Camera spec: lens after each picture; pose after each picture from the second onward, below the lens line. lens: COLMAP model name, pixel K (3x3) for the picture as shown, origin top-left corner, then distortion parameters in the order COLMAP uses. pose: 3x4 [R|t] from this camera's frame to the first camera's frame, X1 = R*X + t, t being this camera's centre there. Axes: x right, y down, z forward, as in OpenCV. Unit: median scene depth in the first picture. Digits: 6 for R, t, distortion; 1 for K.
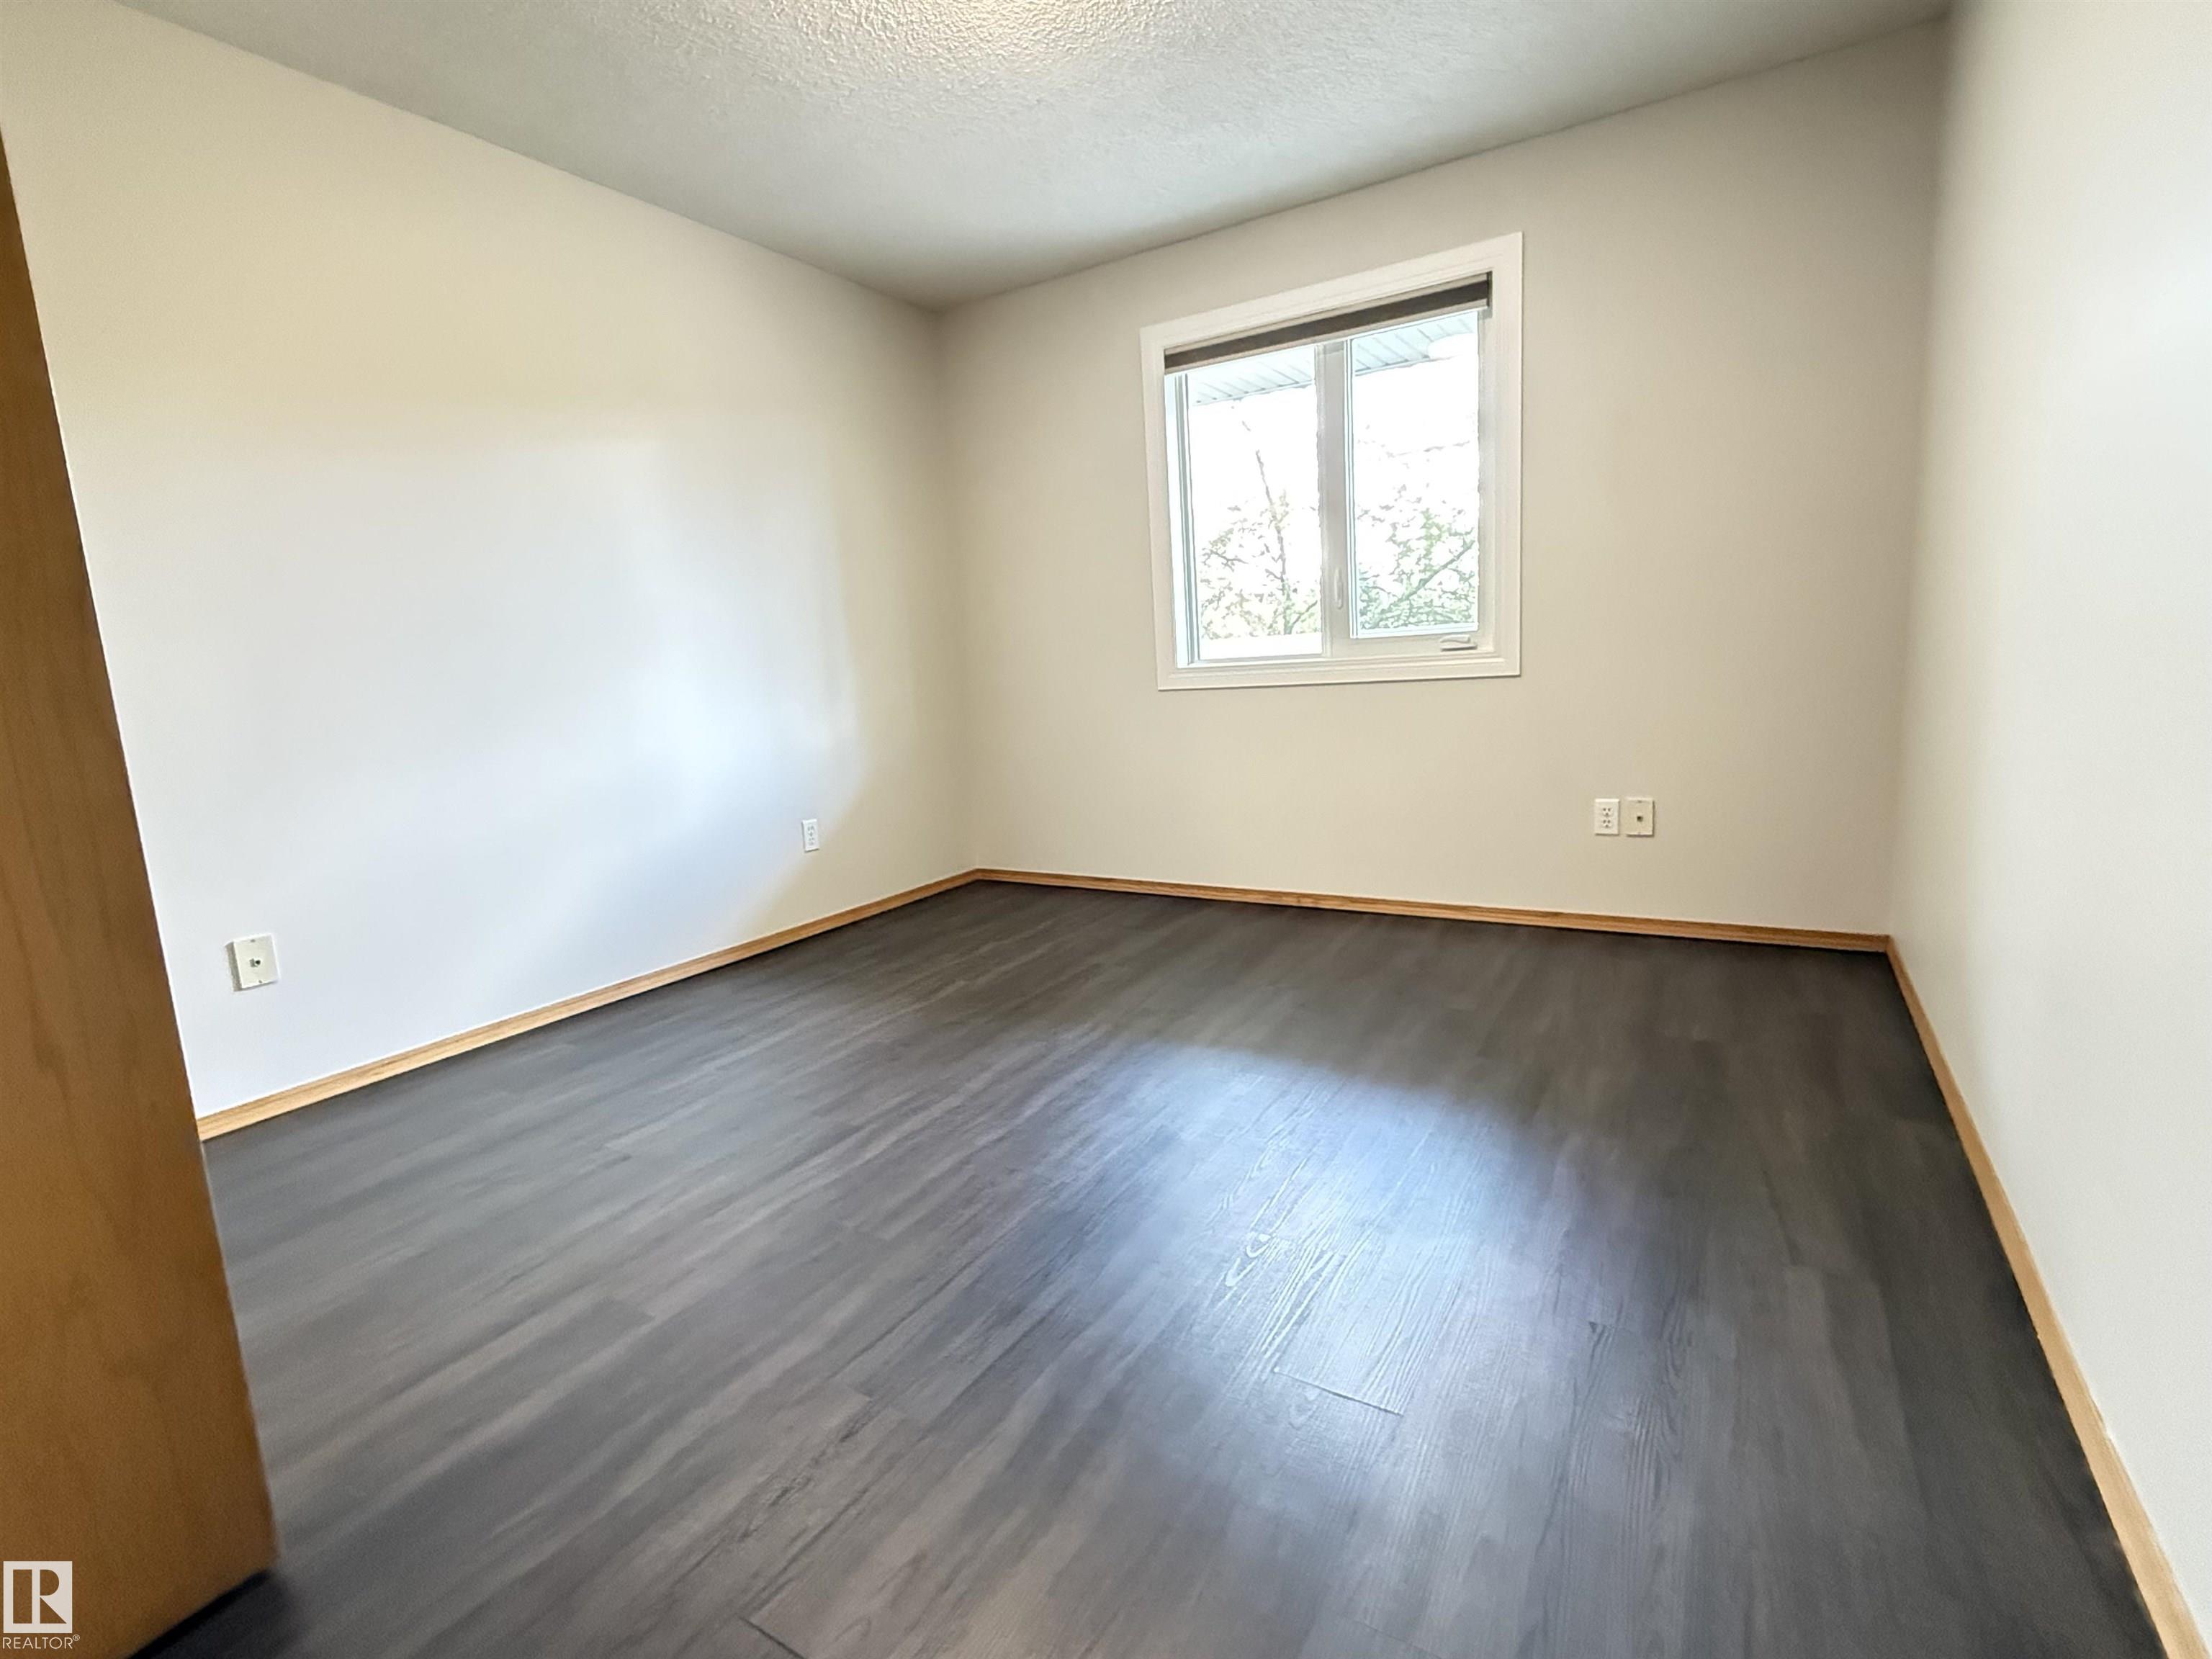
lens RADIAL K [[1037.6, 0, 1106.0], [0, 1037.6, 829.5], [0, 0, 1]] dist [-0.000690, -0.000238]
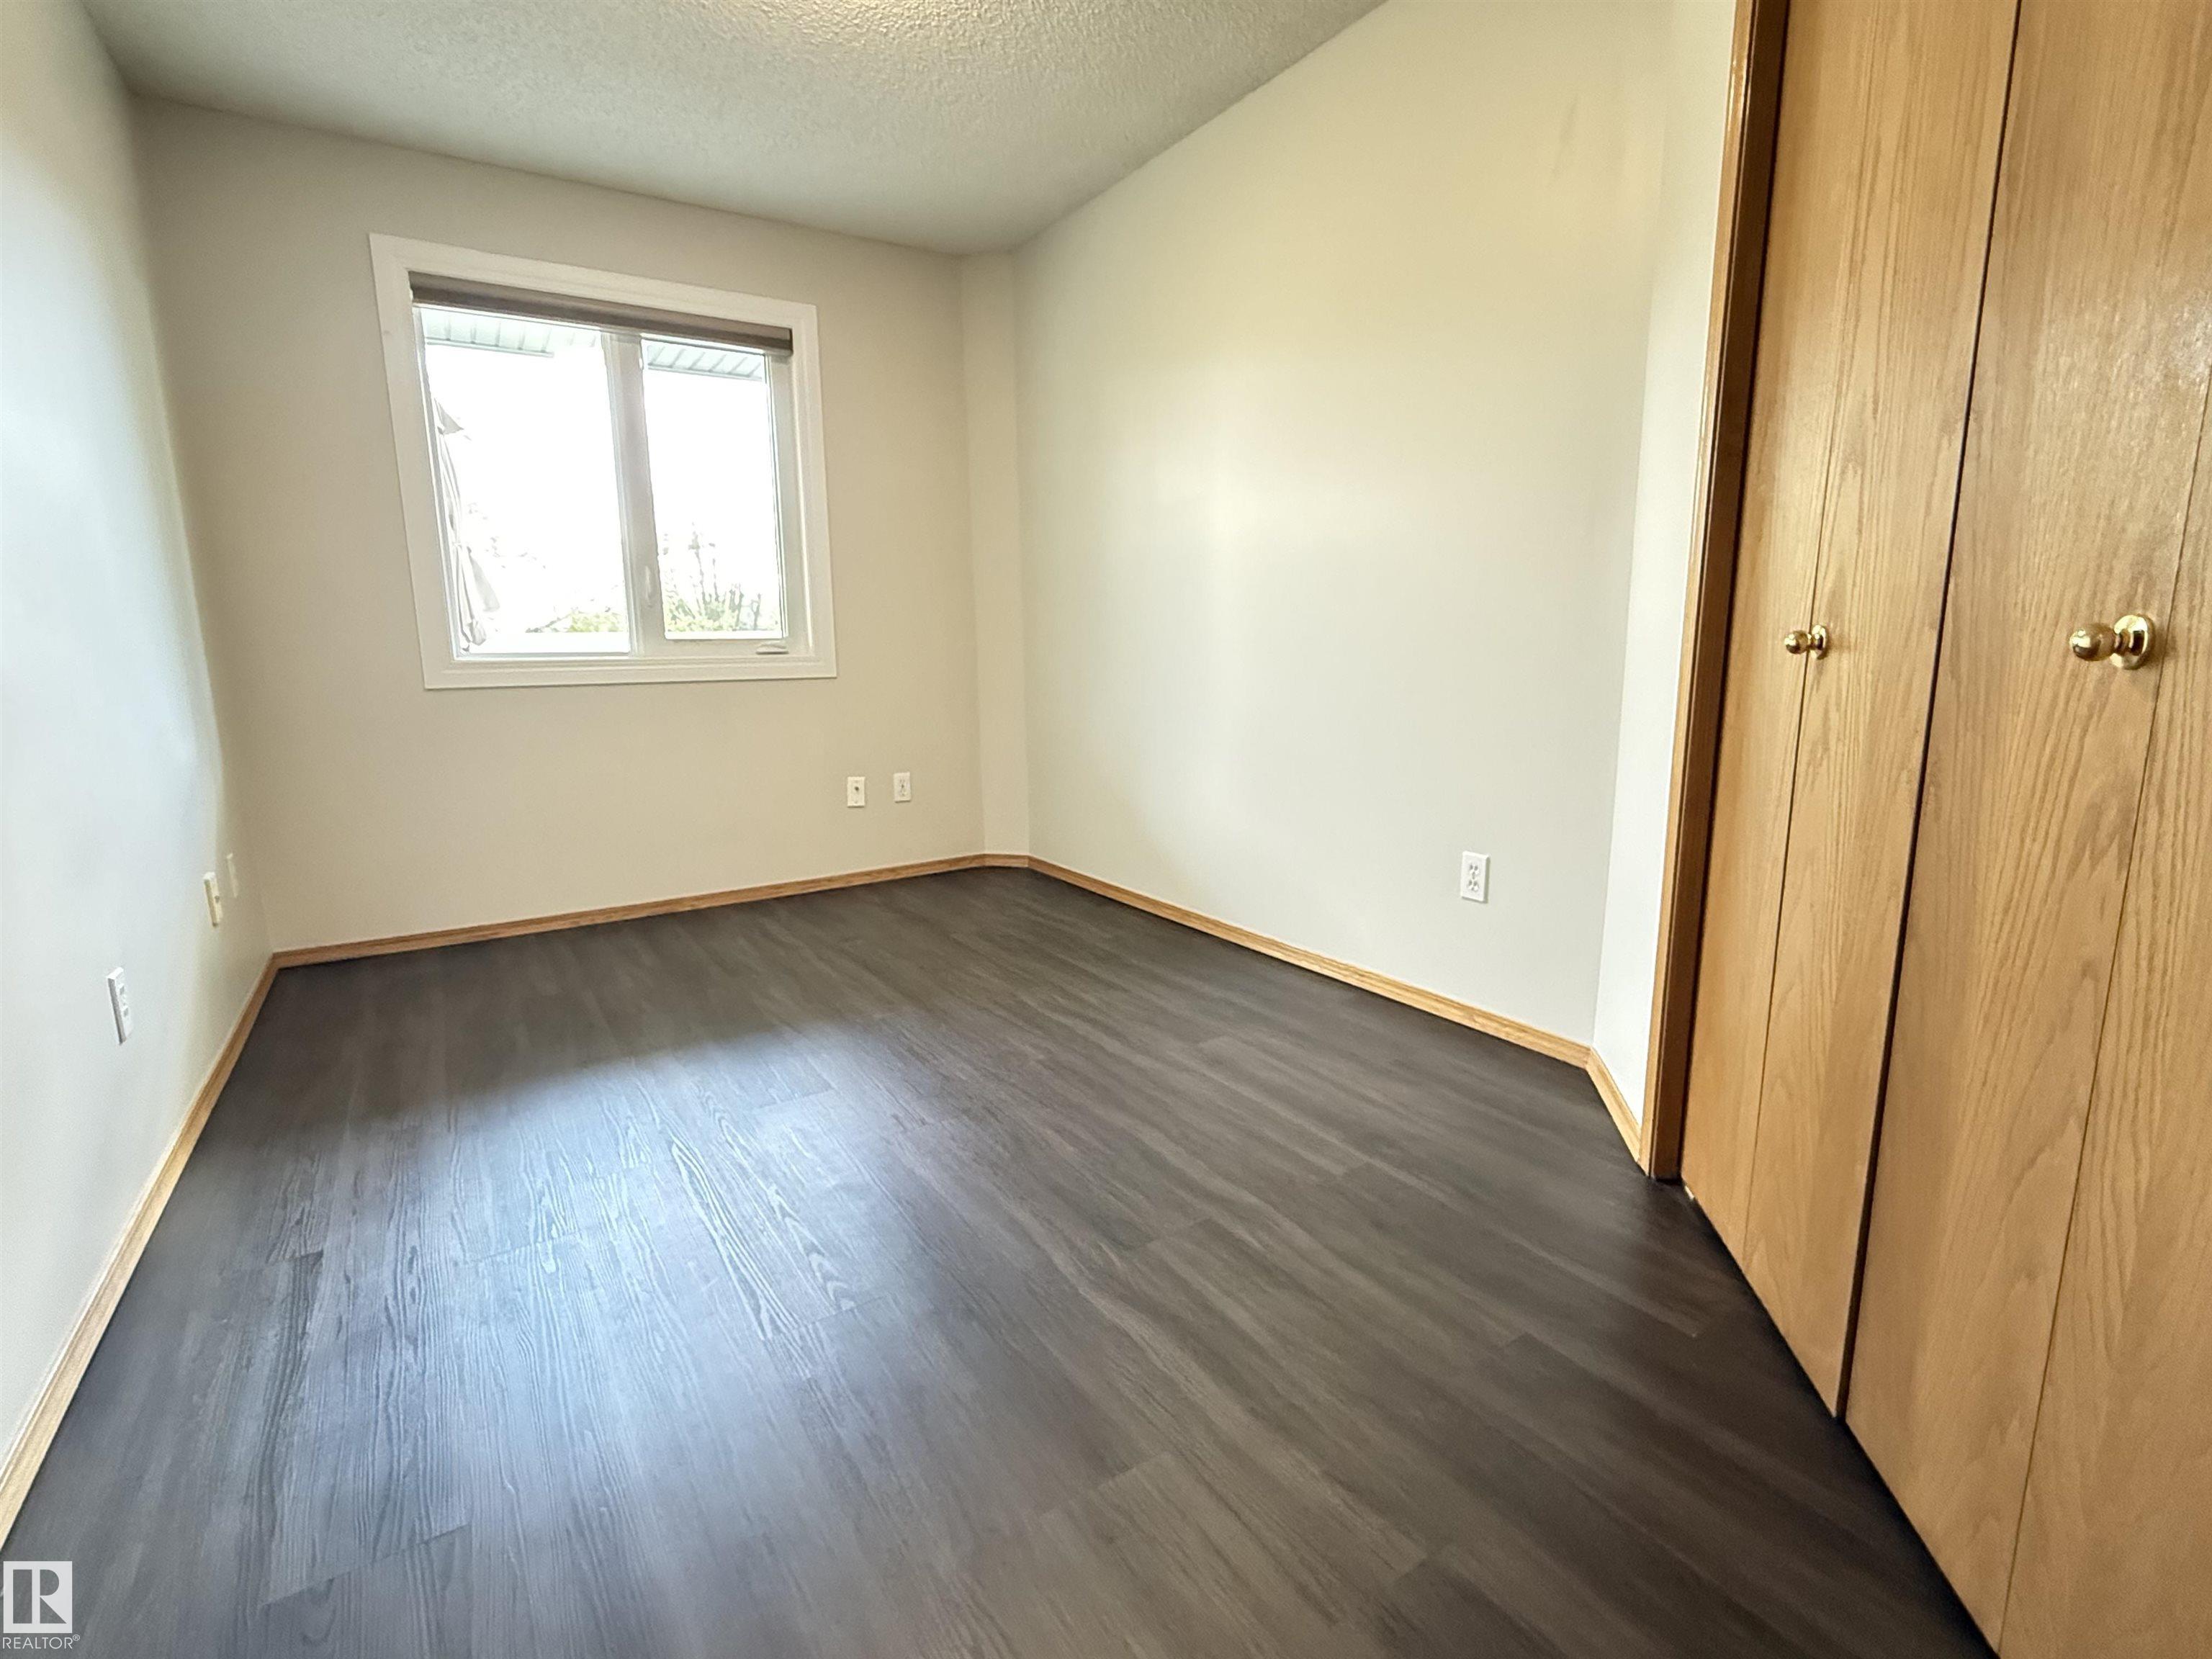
lens RADIAL K [[1037.6, 0, 1106.0], [0, 1037.6, 829.5], [0, 0, 1]] dist [-0.000690, -0.000238]
pose [[0.385618, -0.120559, 0.914748, -0.561463], [0.141592, 0.987415, 0.070447, -0.013065], [-0.911729, 0.102355, 0.397836, 0.241170]]
